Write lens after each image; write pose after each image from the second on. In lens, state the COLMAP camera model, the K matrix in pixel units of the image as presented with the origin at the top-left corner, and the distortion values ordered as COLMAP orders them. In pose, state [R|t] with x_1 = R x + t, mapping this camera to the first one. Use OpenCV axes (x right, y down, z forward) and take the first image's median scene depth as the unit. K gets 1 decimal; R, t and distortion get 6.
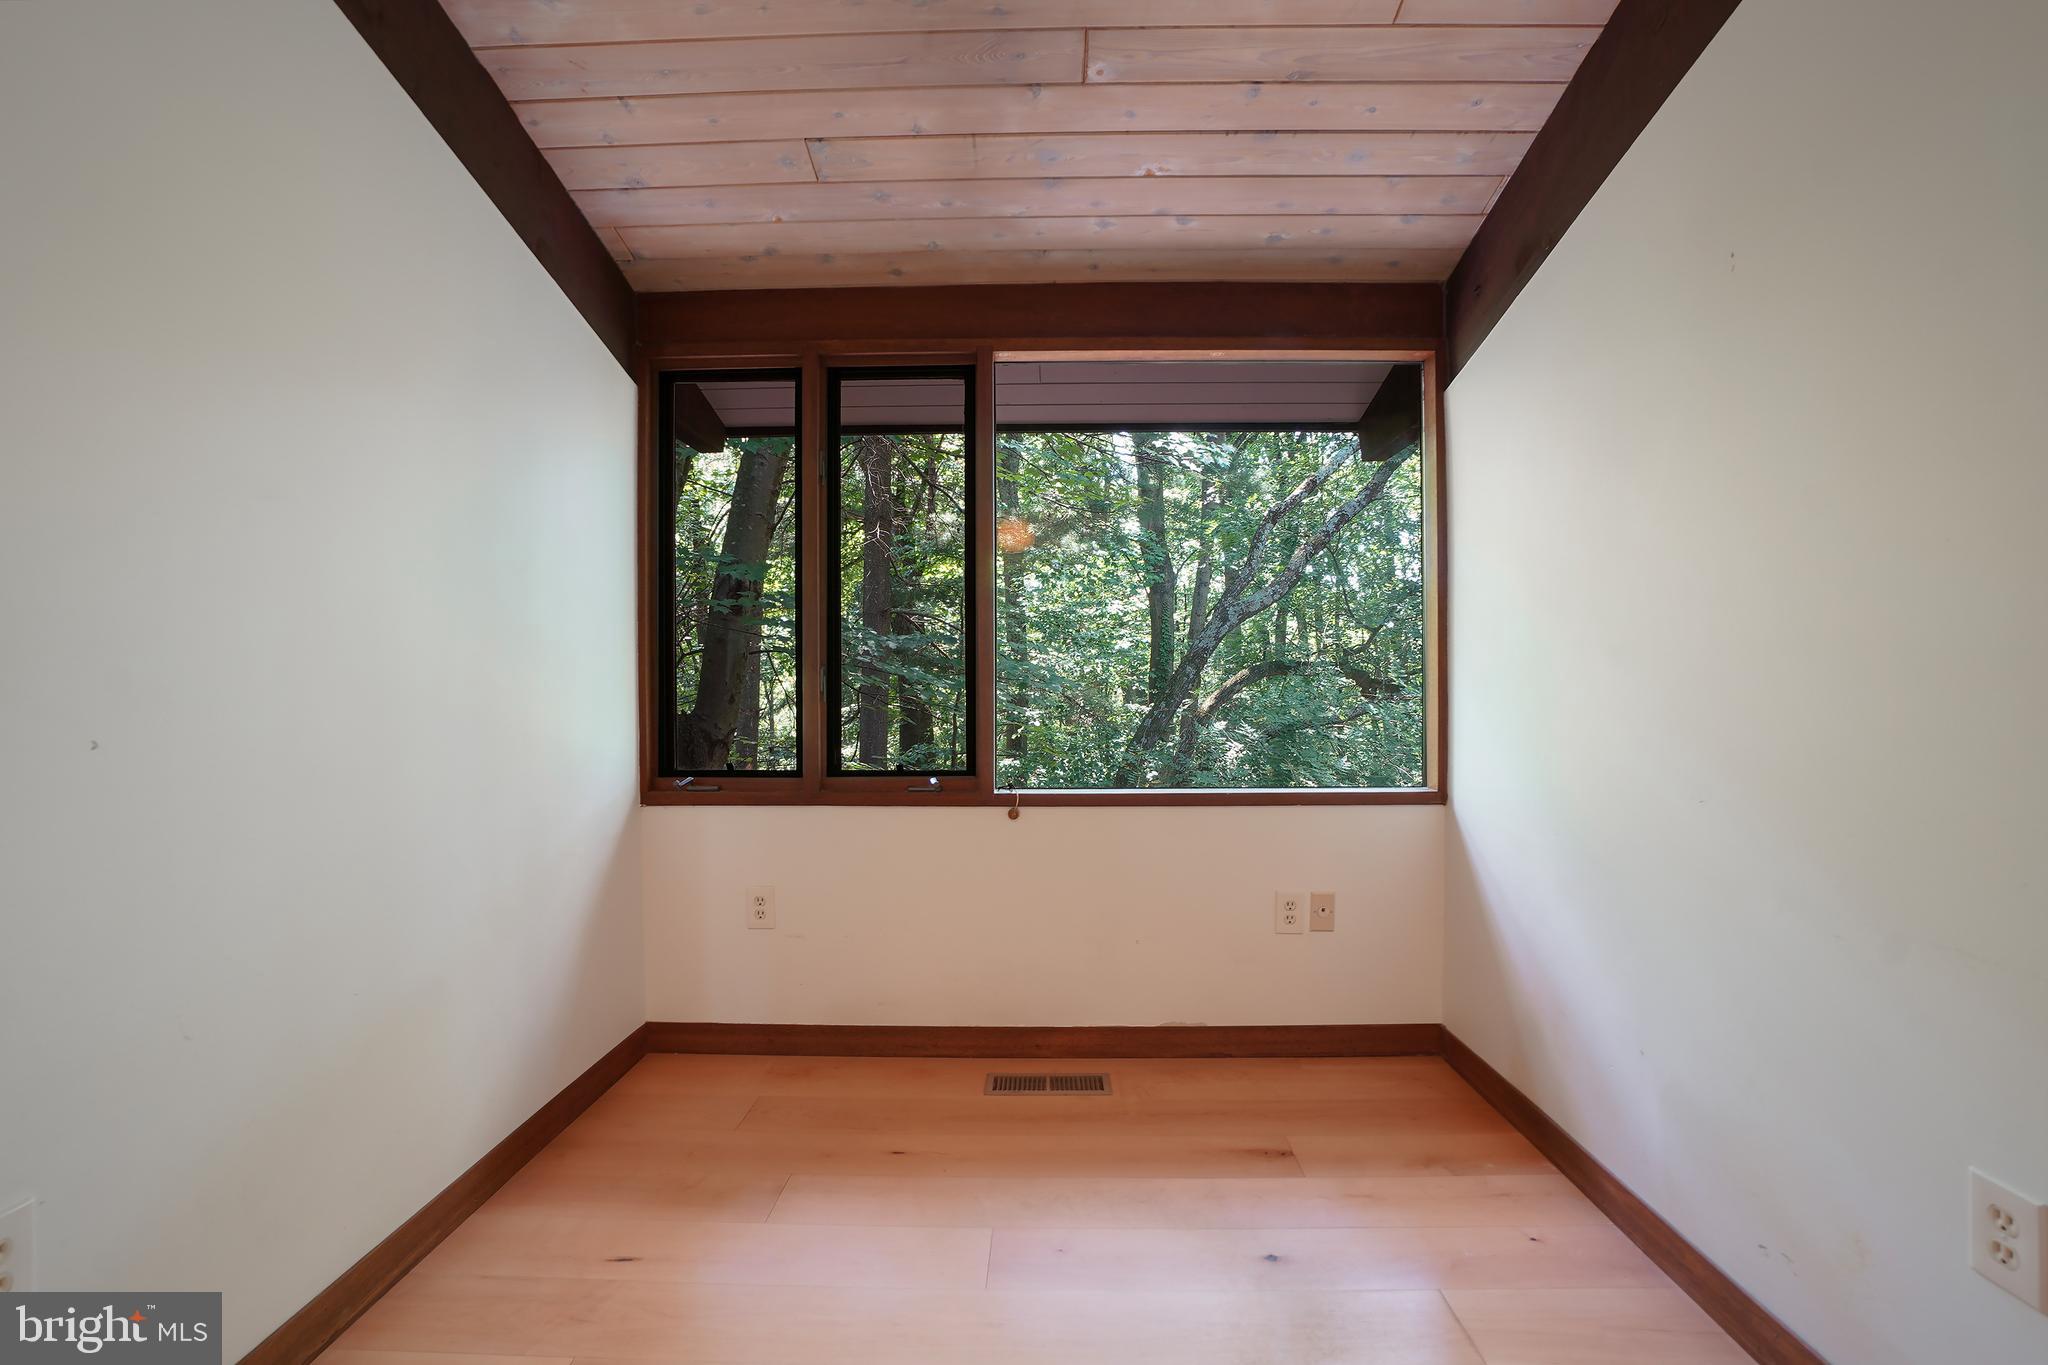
lens RADIAL K [[926.4, 0, 1032.8], [0, 926.4, 689.3], [0, 0, 1]] dist [-0.063617, 0.020154]
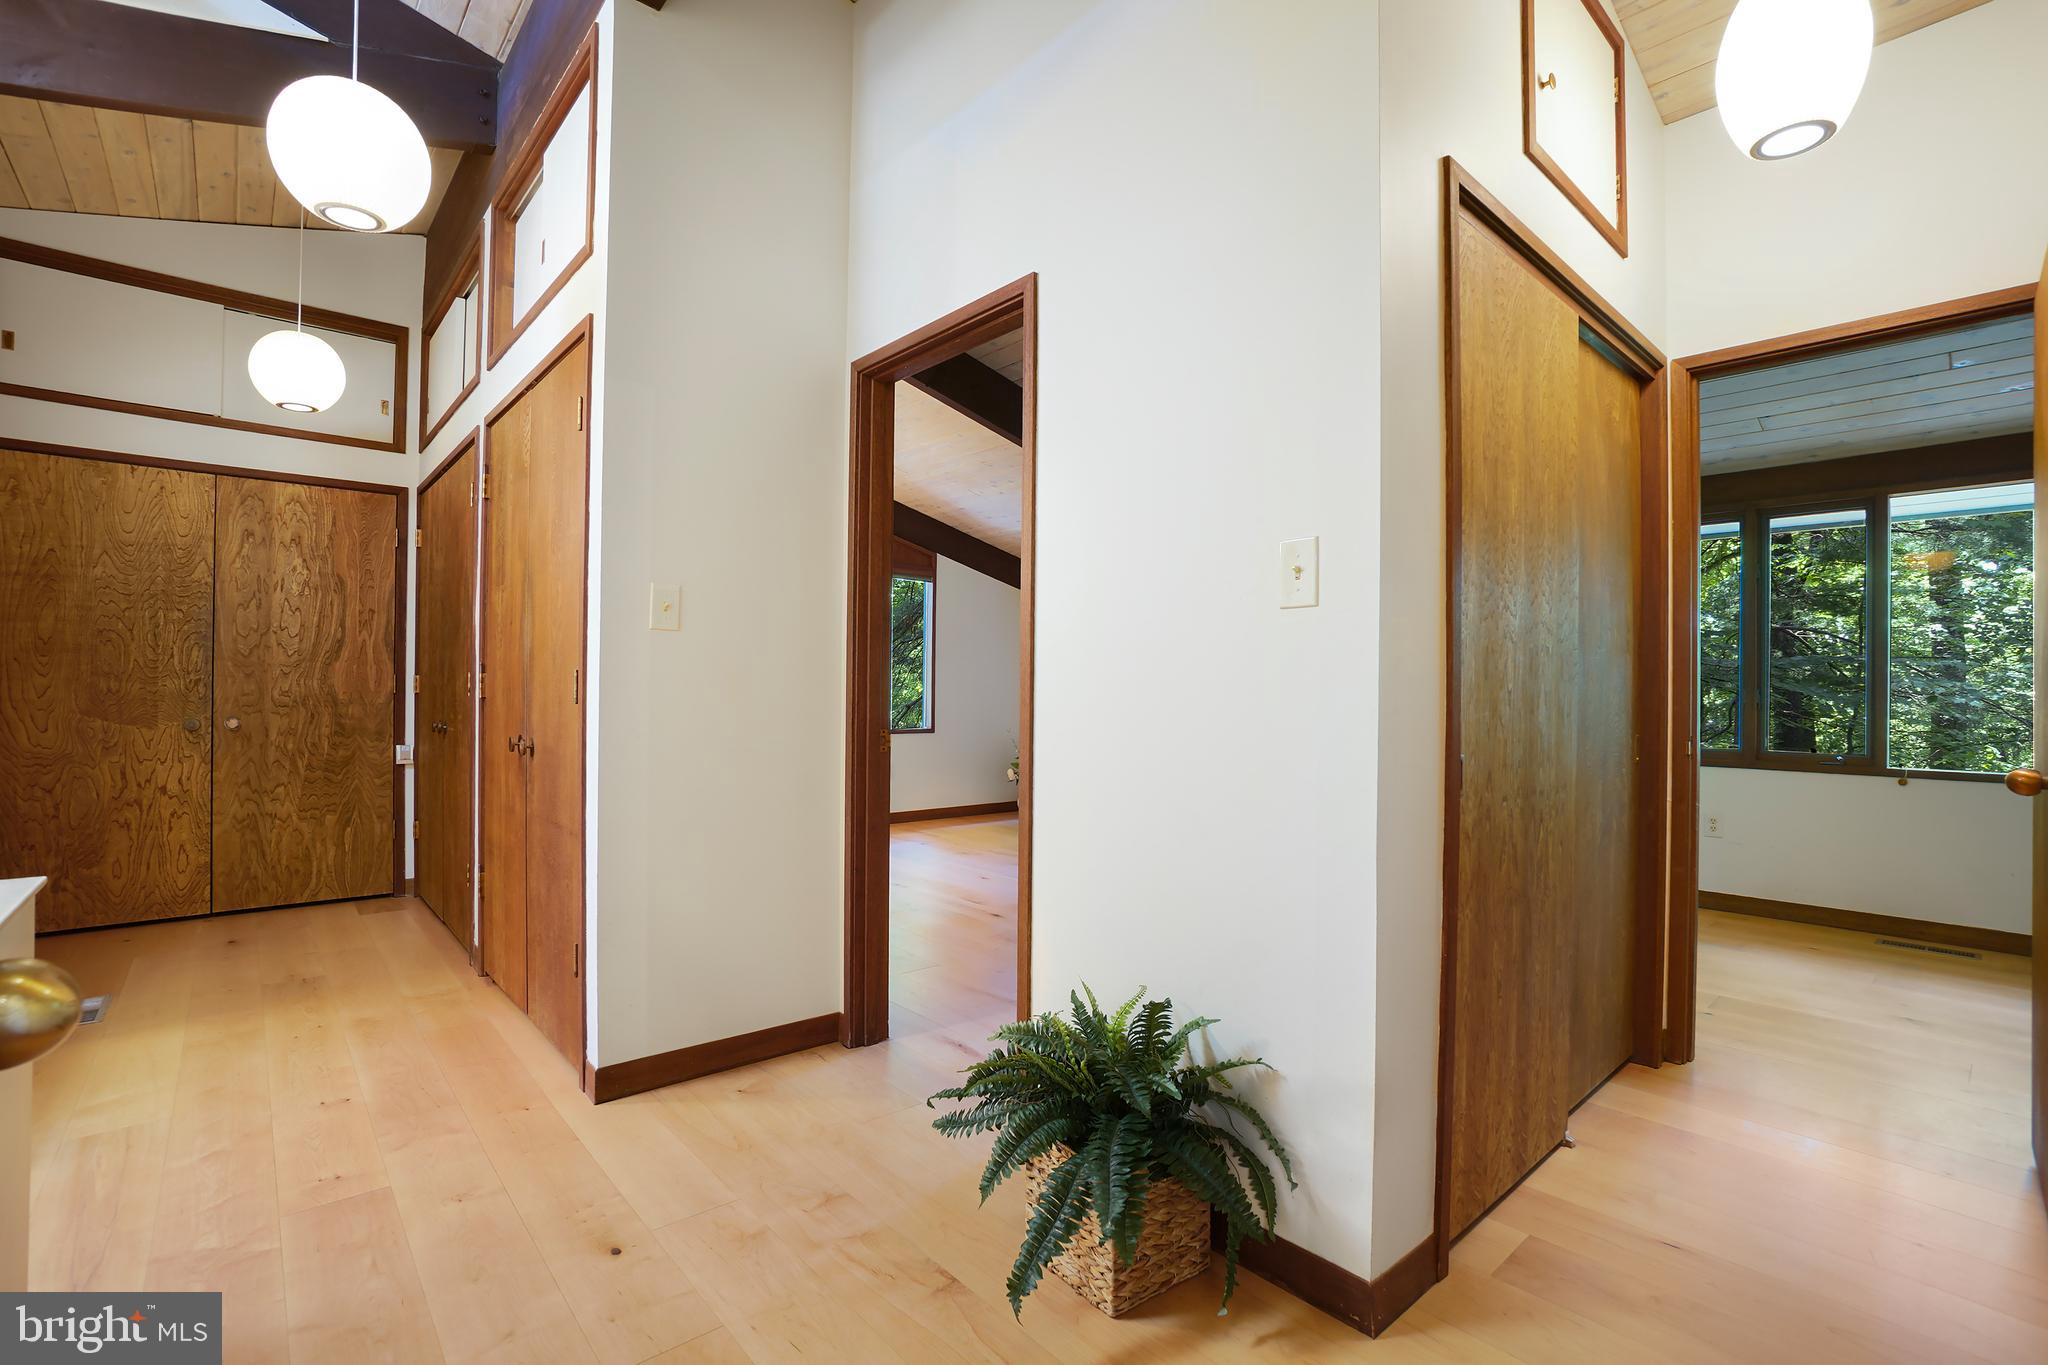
lens RADIAL K [[926.4, 0, 1032.8], [0, 926.4, 689.3], [0, 0, 1]] dist [-0.063617, 0.020154]
pose [[0.679904, 0.006738, -0.733270, 0.079753], [-0.009931, 0.999951, -0.000020, -0.010844], [0.733234, 0.007296, 0.679937, -1.145045]]
